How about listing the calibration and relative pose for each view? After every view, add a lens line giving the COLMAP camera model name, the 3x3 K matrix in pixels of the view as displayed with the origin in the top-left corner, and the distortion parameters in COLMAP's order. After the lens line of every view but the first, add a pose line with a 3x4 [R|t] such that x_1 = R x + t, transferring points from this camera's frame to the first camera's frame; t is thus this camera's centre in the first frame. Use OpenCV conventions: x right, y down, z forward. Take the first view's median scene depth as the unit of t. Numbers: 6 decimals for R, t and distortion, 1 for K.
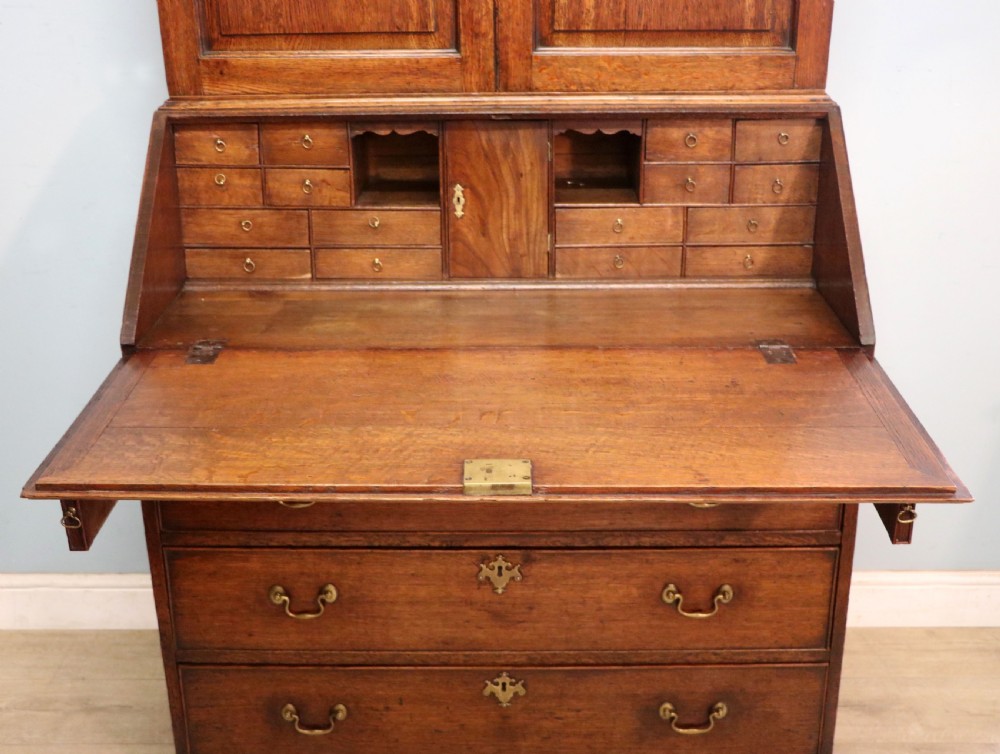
lens RADIAL K [[1250.1, 0, 488.0], [0, 1250.1, 403.5], [0, 0, 1]] dist [-0.063155, 0.000000]
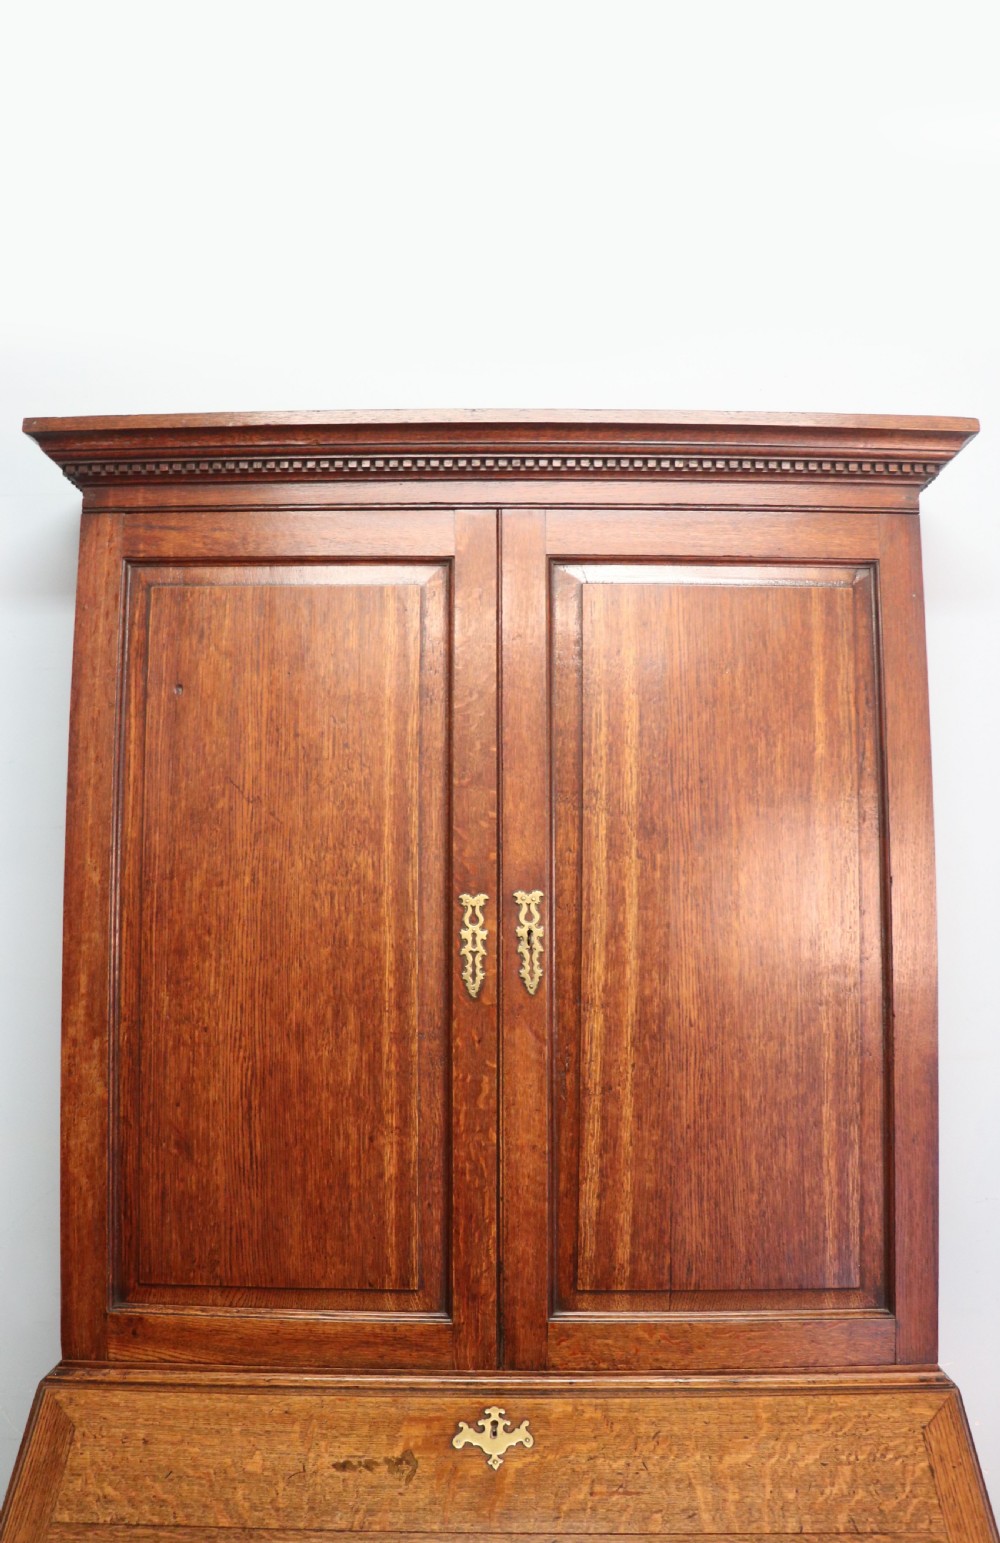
lens RADIAL K [[1367.7, 0, 500.6], [0, 1367.7, 737.9], [0, 0, 1]] dist [-0.195848, 0.158336]
pose [[0.999885, 0.014839, 0.003091, -0.000718], [-0.011462, 0.873656, -0.486409, -0.198186], [-0.009918, 0.486318, 0.873726, 0.129288]]
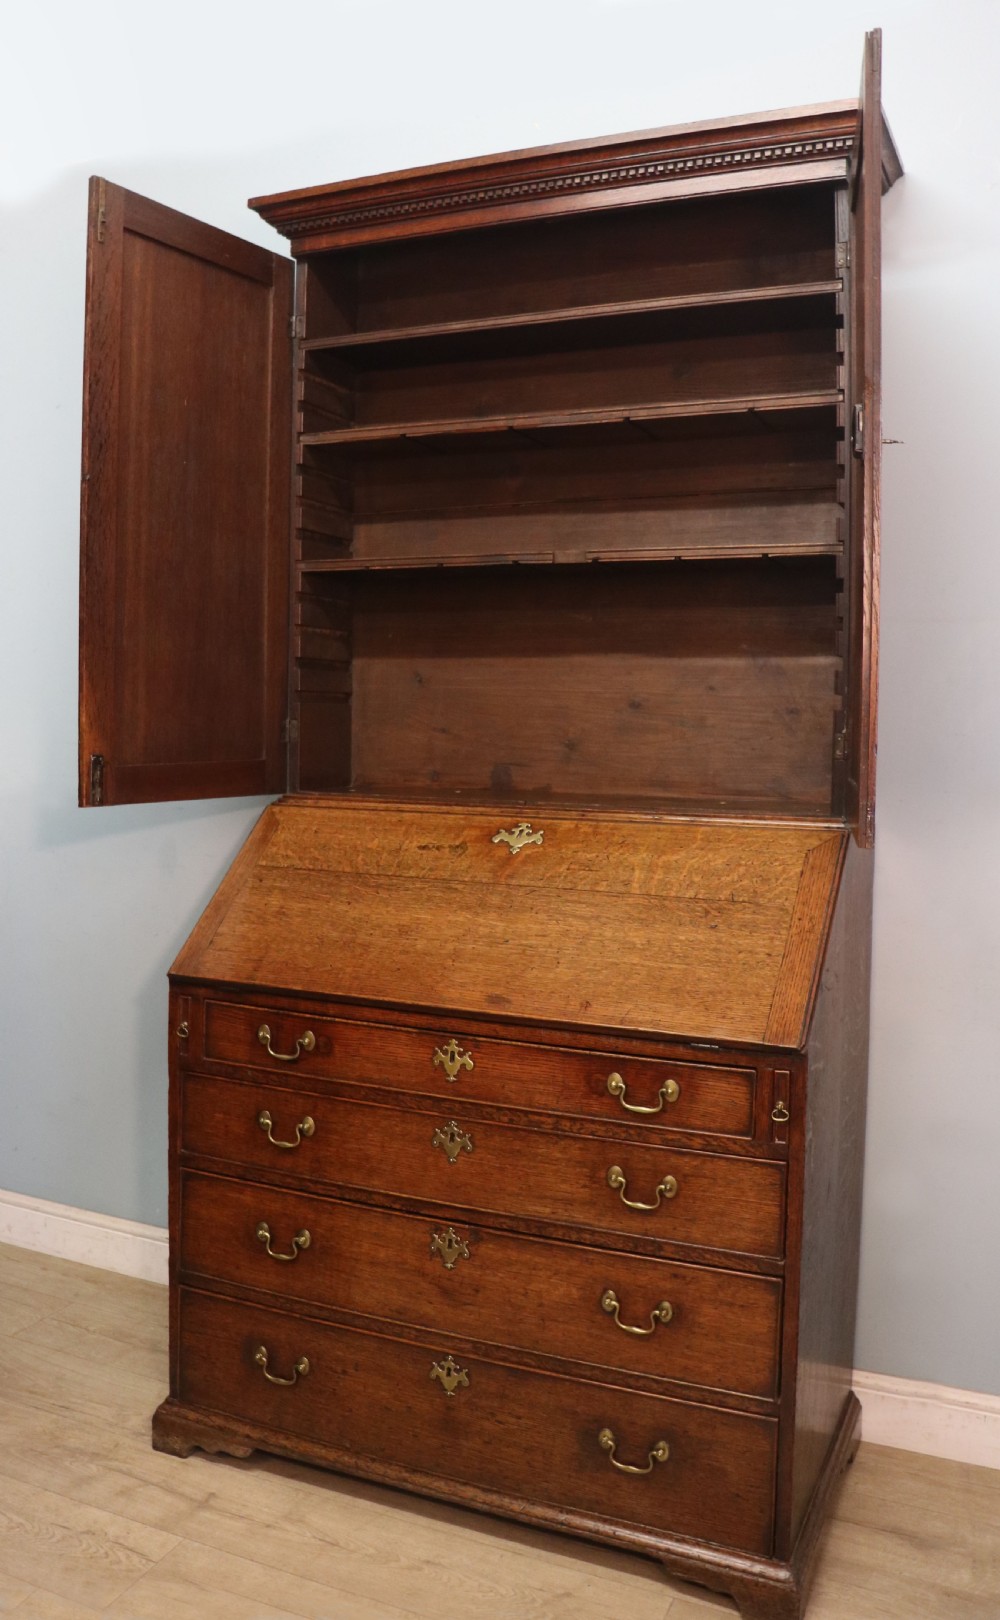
lens RADIAL K [[1435.8, 0, 414.8], [0, 1435.8, 742.6], [0, 0, 1]] dist [-0.172364, 0.117563]
pose [[0.899096, 0.032983, -0.436507, 0.459348], [-0.189539, 0.928172, -0.320269, 0.123574], [0.394590, 0.370688, 0.840767, -0.125757]]
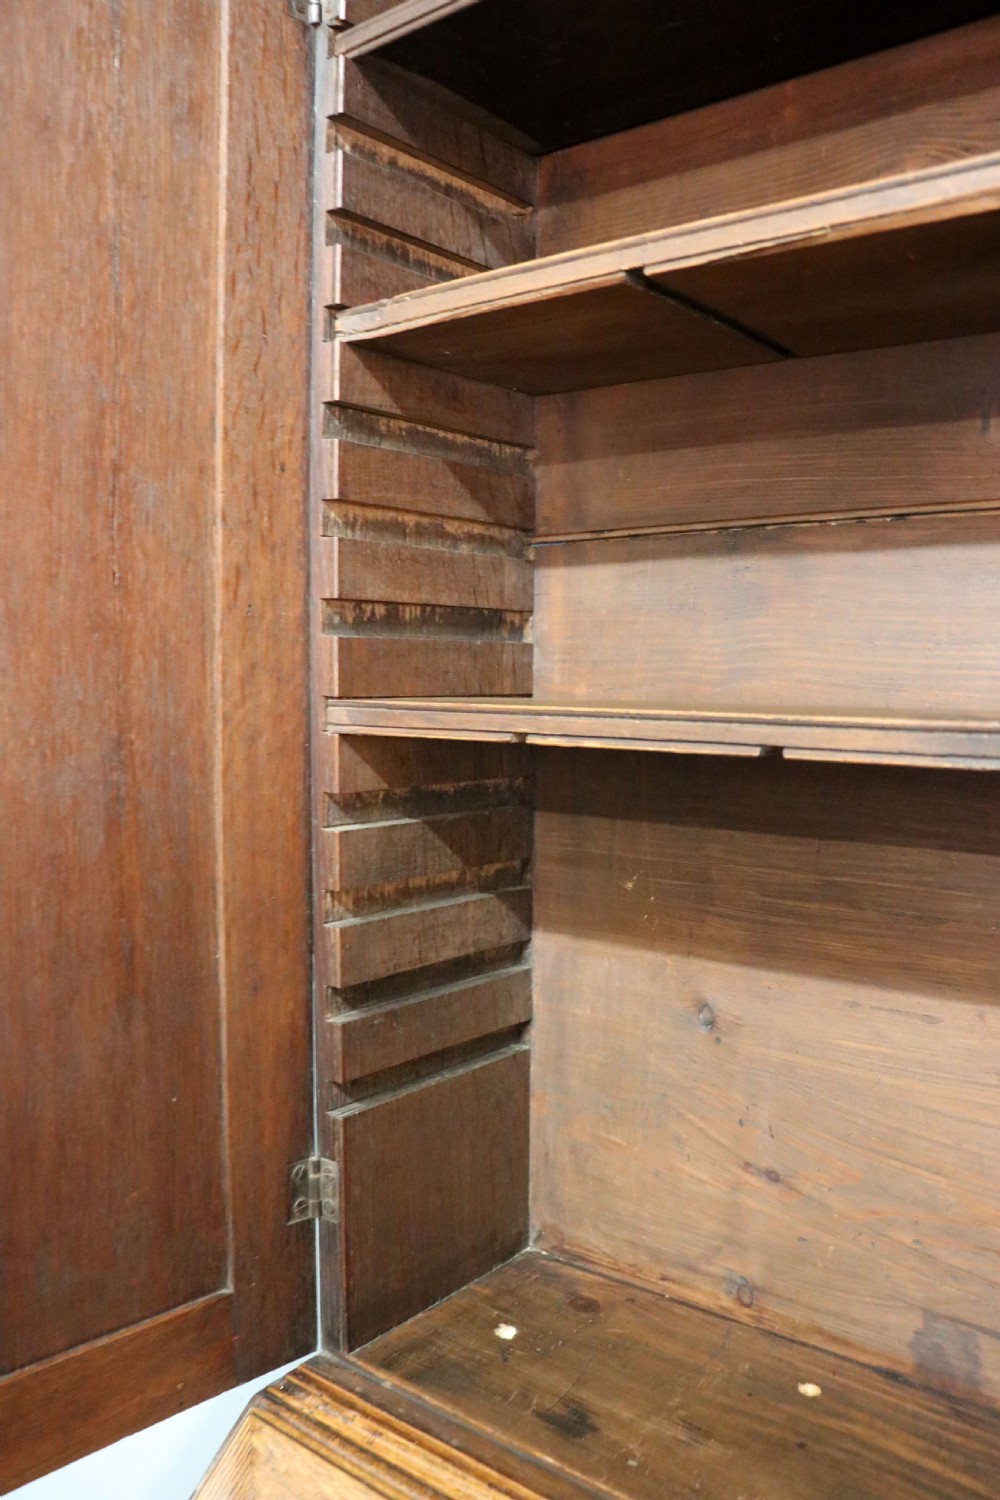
lens RADIAL K [[1211.6, 0, 476.5], [0, 1211.6, 744.1], [0, 0, 1]] dist [-0.150443, 0.082277]
pose [[0.776275, 0.057107, -0.627802, 0.025284], [-0.253499, 0.940098, -0.227936, -0.373539], [0.577178, 0.336088, 0.744251, 0.675986]]
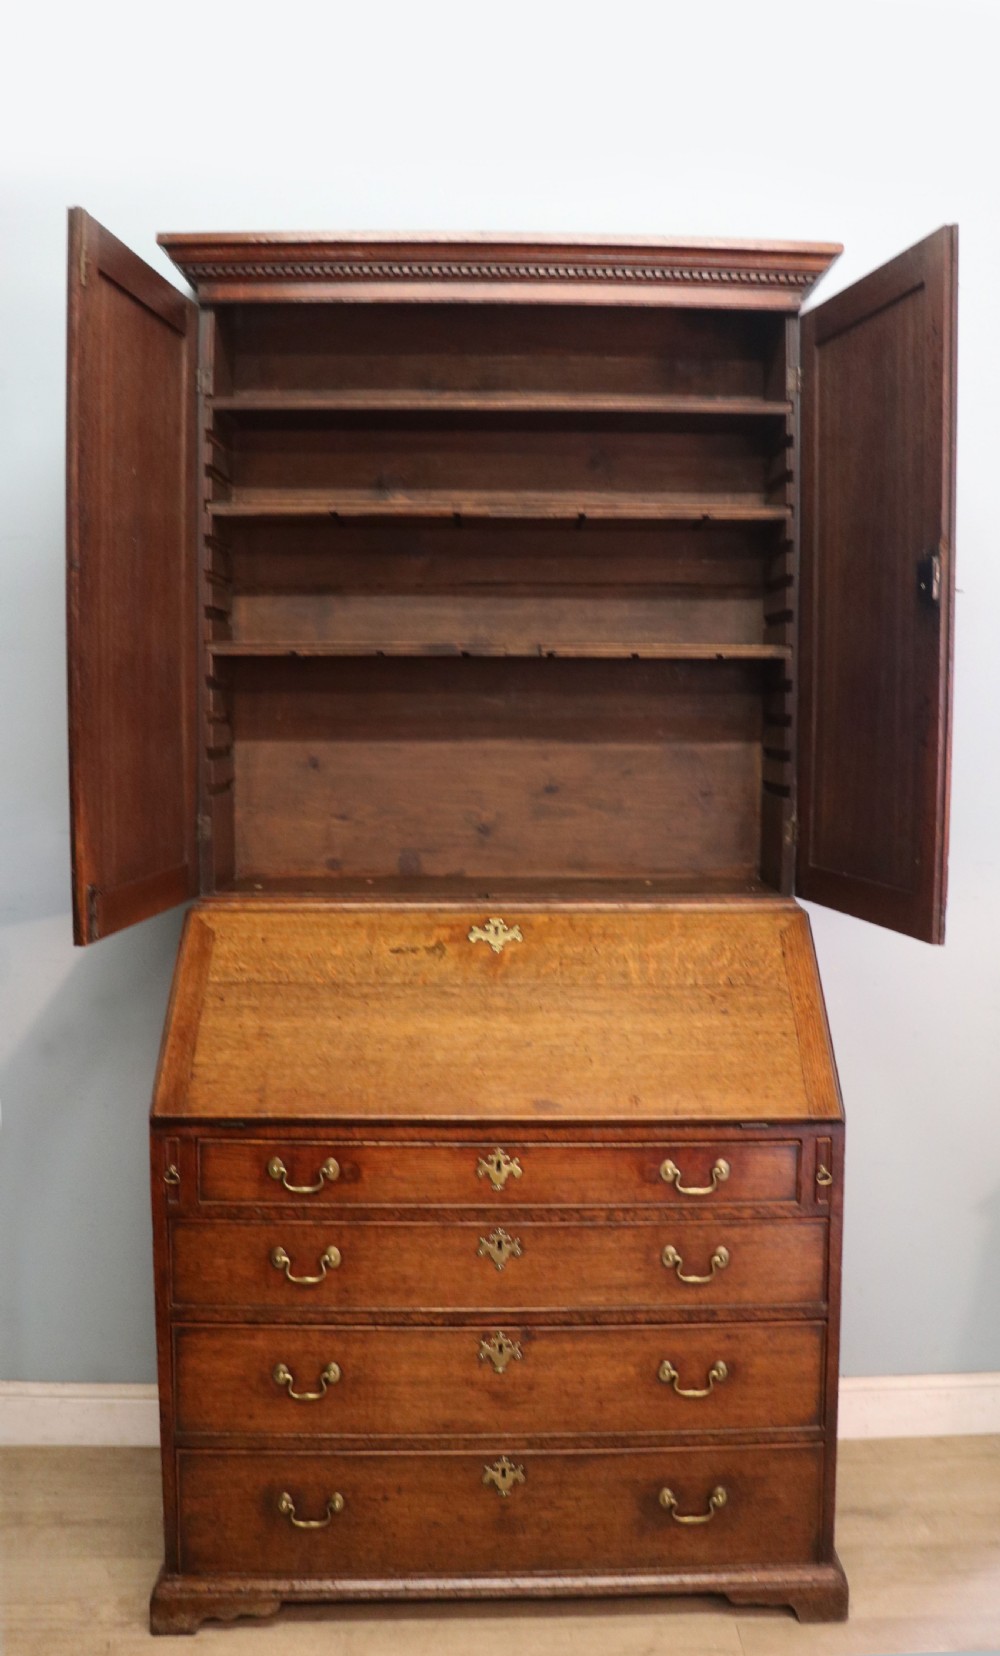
lens RADIAL K [[1486.8, 0, 554.2], [0, 1486.8, 788.7], [0, 0, 1]] dist [-0.179012, 0.148461]
pose [[0.998415, 0.014559, 0.054366, -0.017562], [0.004007, 0.945123, -0.326691, 0.086216], [-0.056139, 0.326391, 0.943566, -0.272547]]
